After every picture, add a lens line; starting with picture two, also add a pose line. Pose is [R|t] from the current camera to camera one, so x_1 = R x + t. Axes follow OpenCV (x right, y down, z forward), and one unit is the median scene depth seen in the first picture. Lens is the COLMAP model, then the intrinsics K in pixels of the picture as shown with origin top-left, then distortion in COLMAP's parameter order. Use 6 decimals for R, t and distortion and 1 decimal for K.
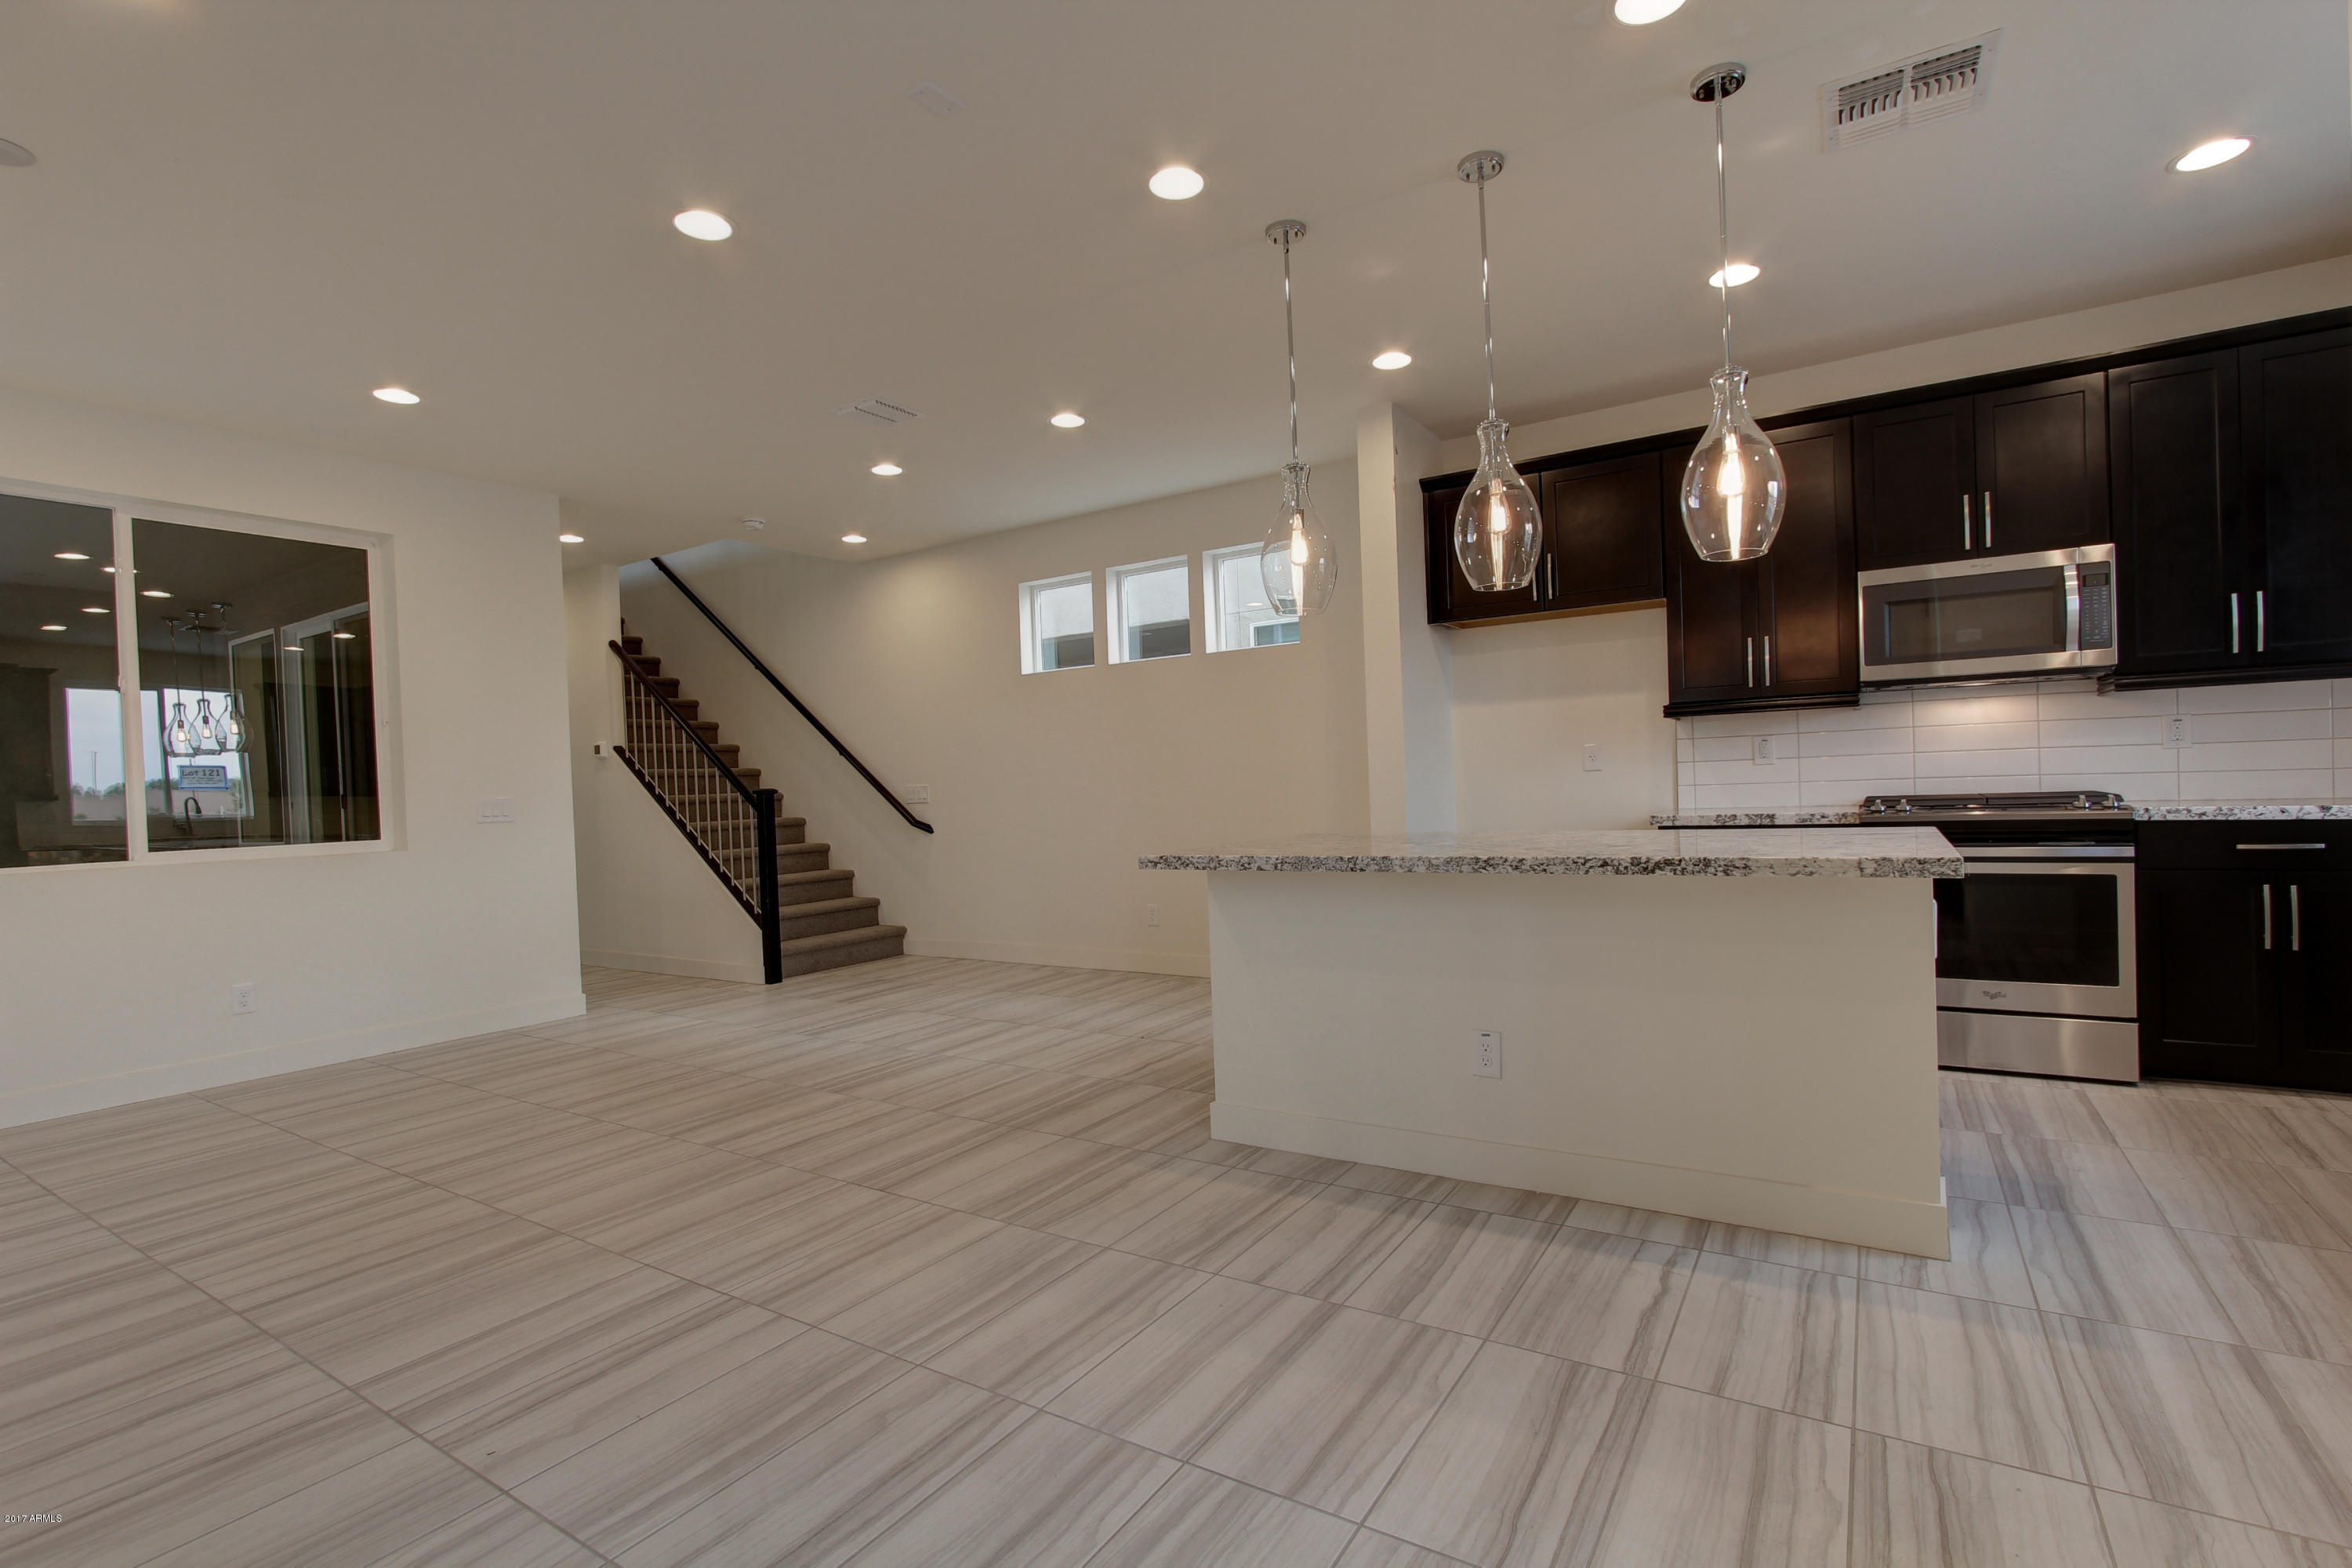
lens RADIAL K [[1079.2, 0, 1176.0], [0, 1079.2, 784.0], [0, 0, 1]] dist [-0.003964, -0.000814]
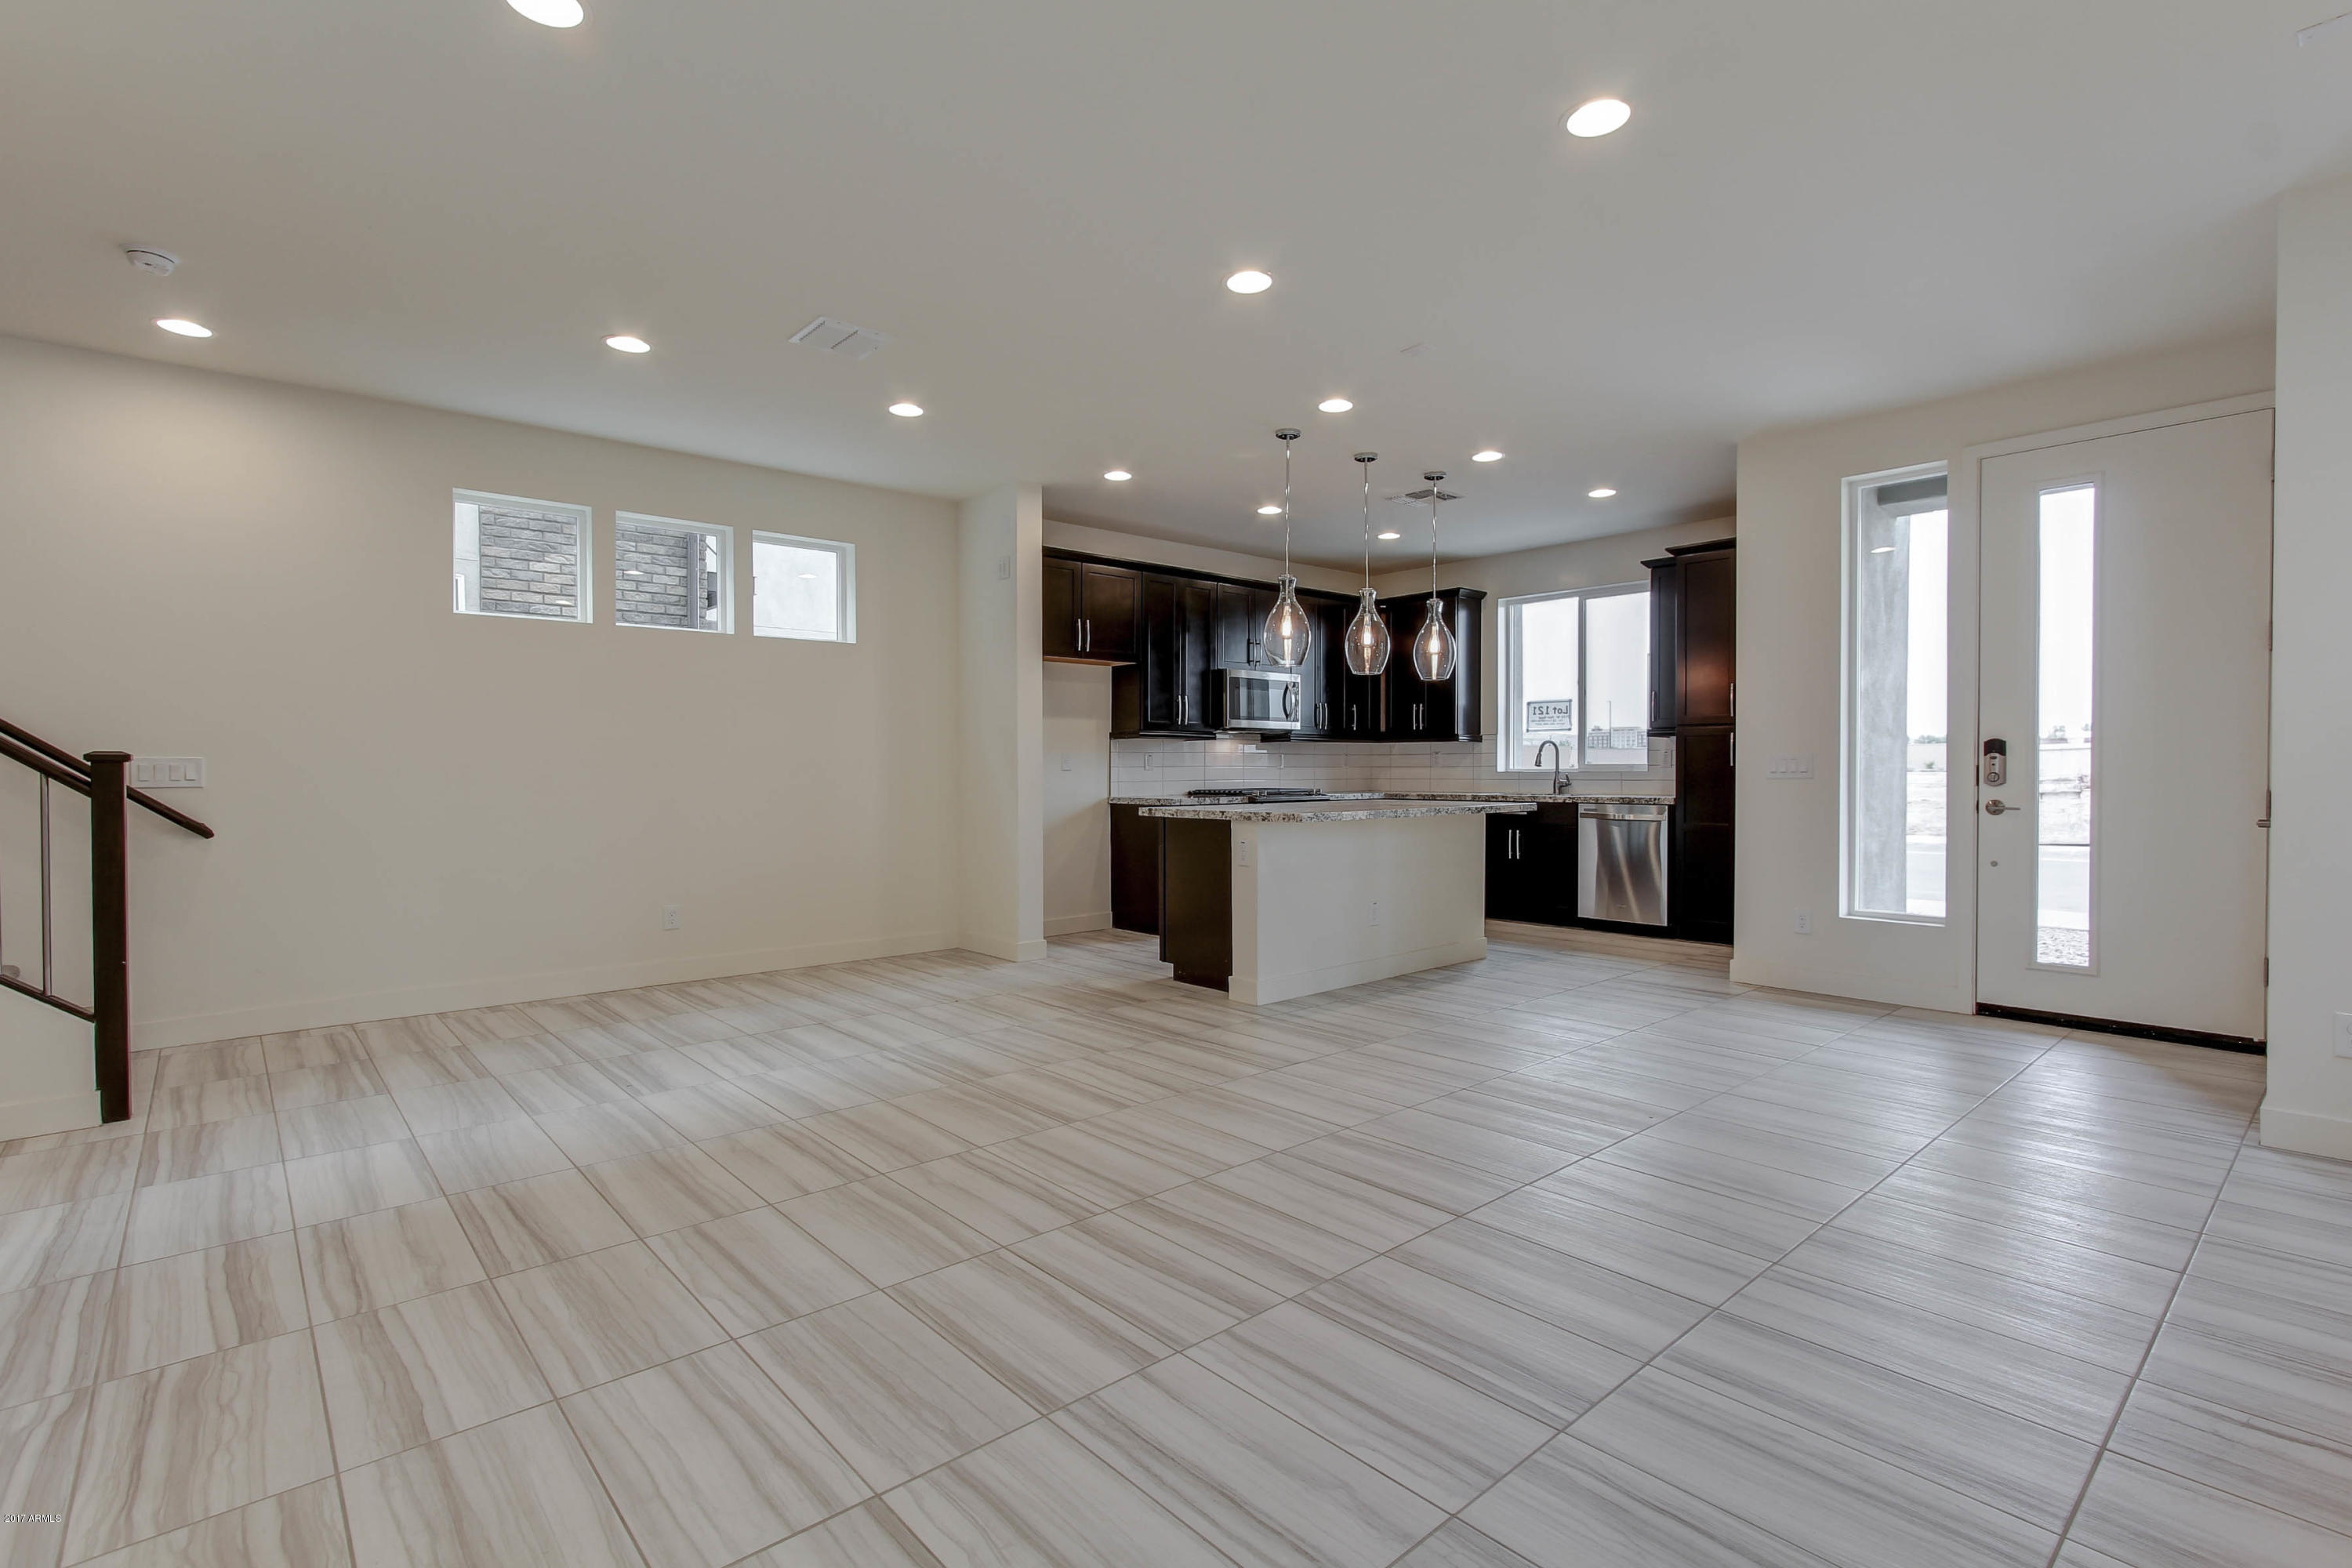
lens RADIAL K [[1089.5, 0, 1152.5], [0, 1089.5, 780.0], [0, 0, 1]] dist [0.019453, -0.000148]
pose [[0.285357, 0.022825, 0.958149, -1.518160], [-0.010668, 0.999730, -0.020638, 0.045992], [-0.958362, -0.004333, 0.285524, 0.717693]]
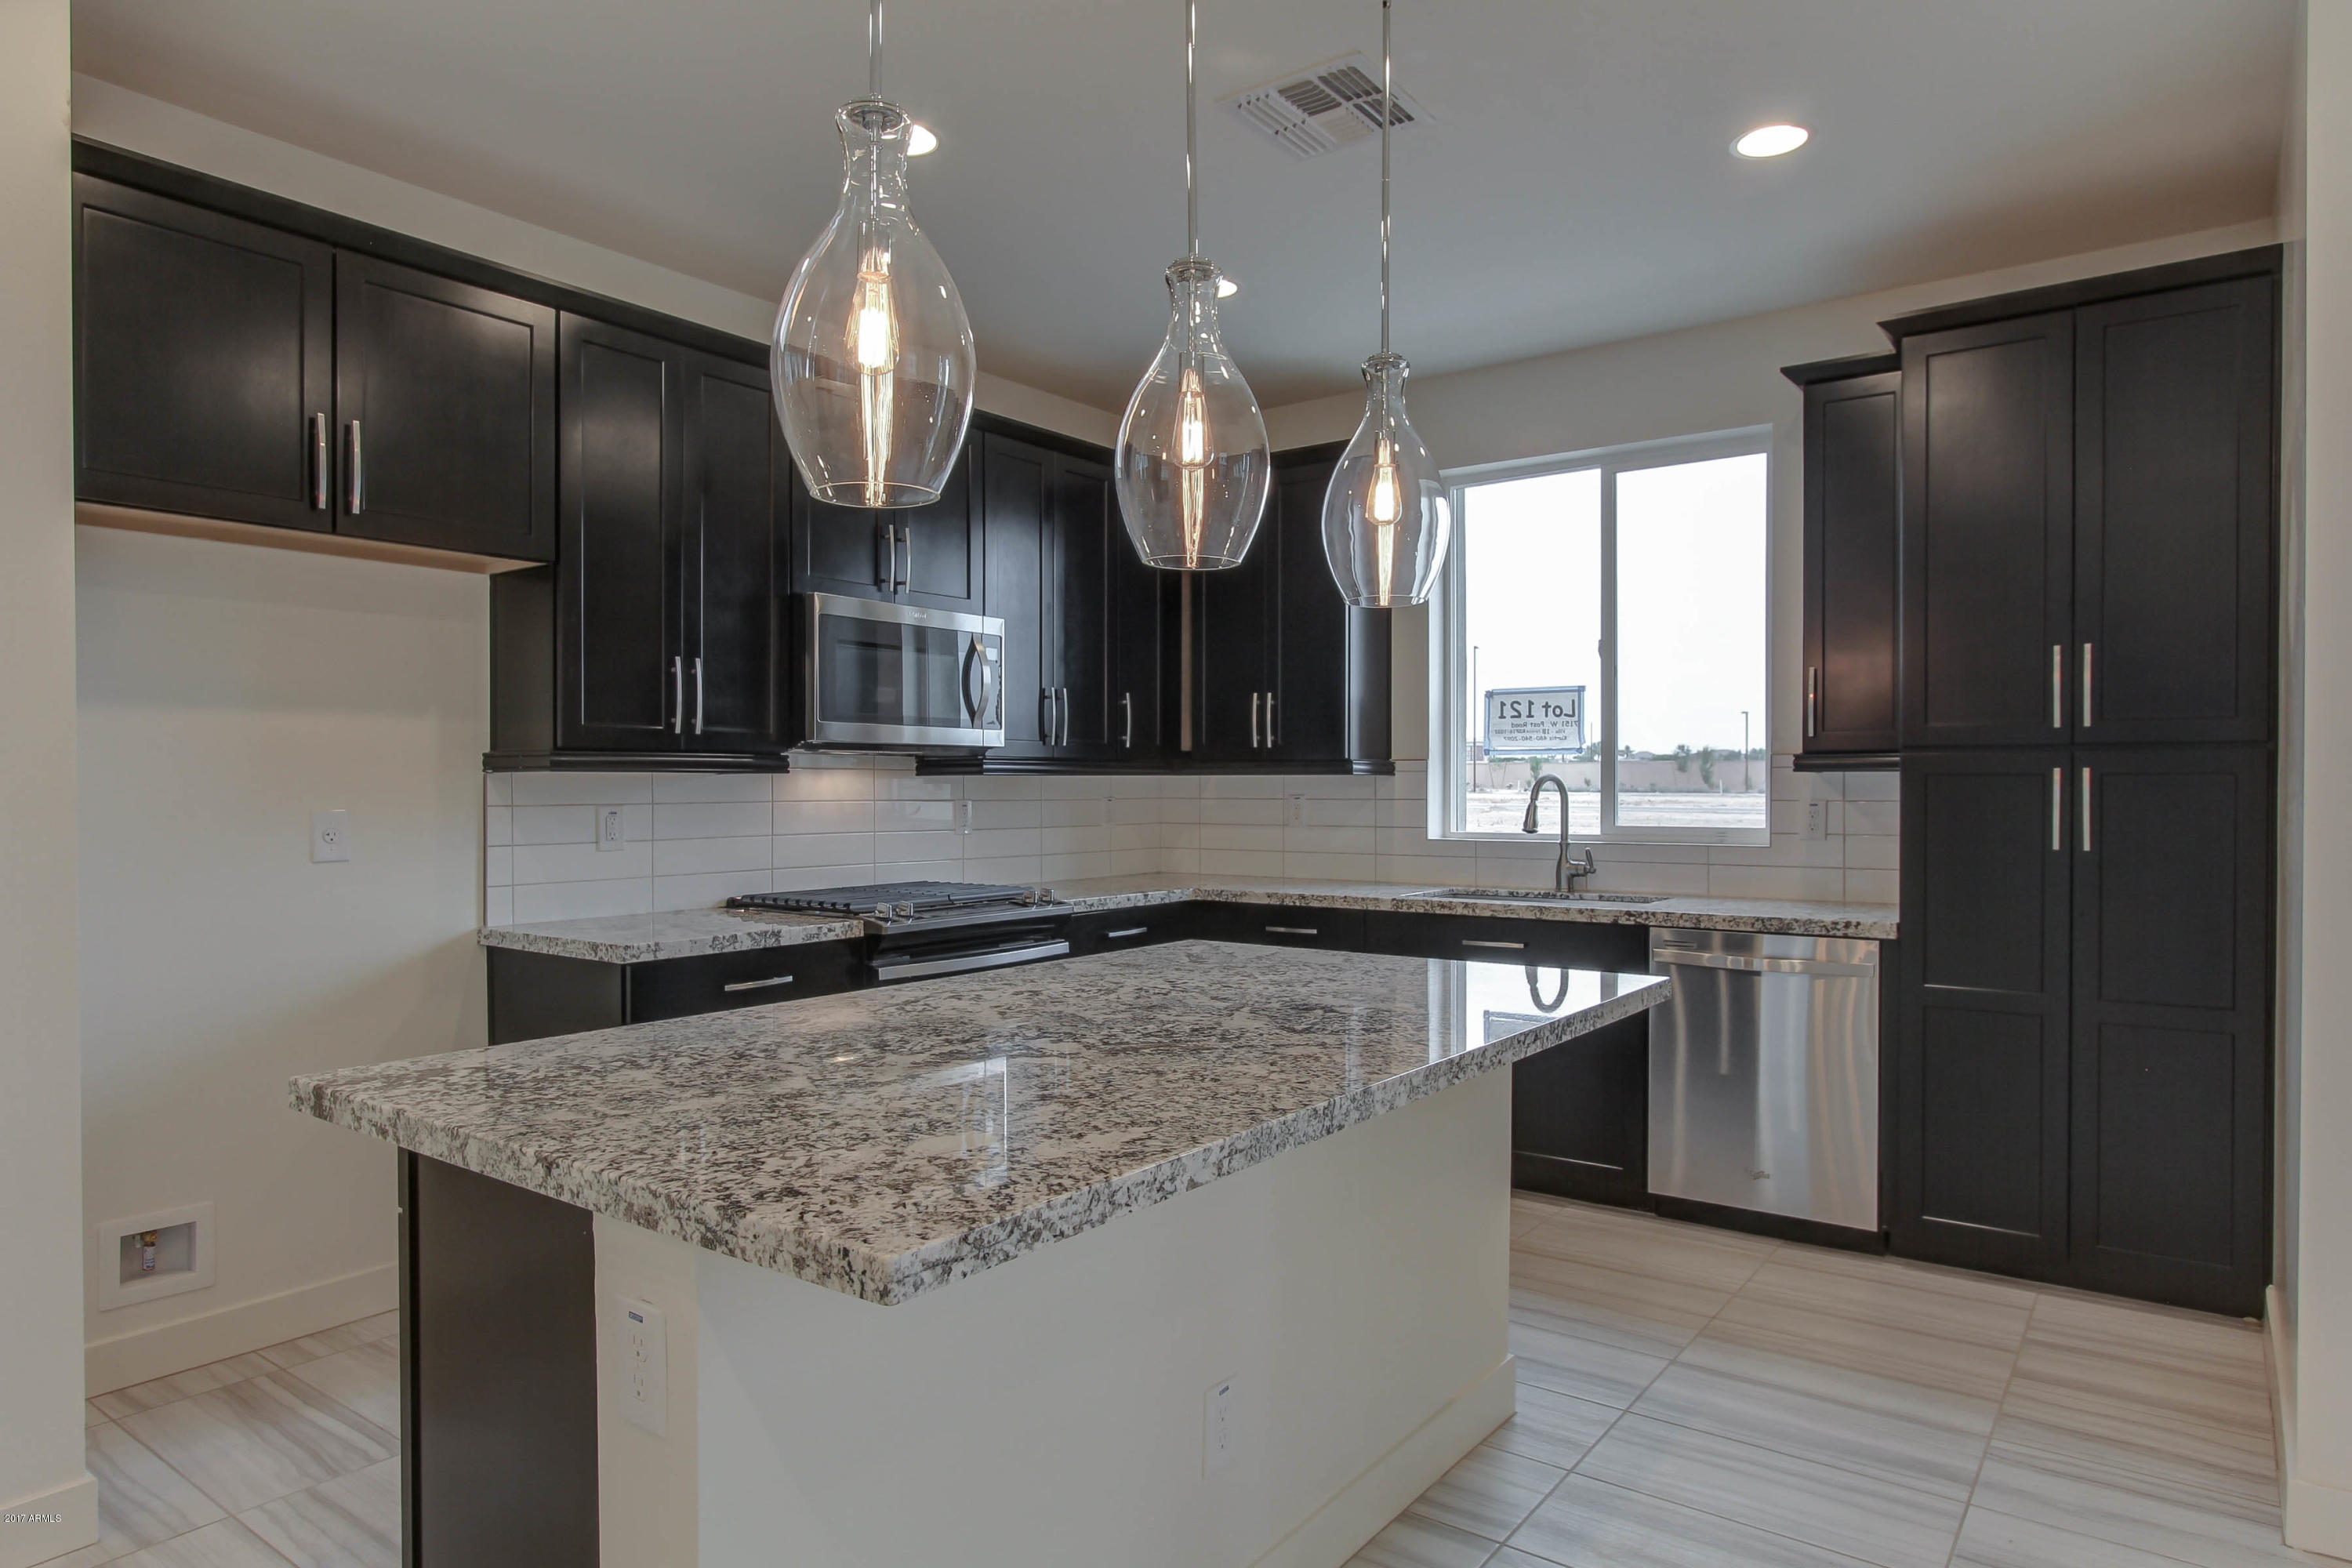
lens RADIAL K [[1410.2, 0, 1176.0], [0, 1410.2, 784.0], [0, 0, 1]] dist [-0.000474, 0.000323]
pose [[0.062961, 0.034794, 0.997409, -0.382312], [-0.004194, 0.999393, -0.034598, -0.042265], [-0.998007, -0.002005, 0.063069, 0.855458]]
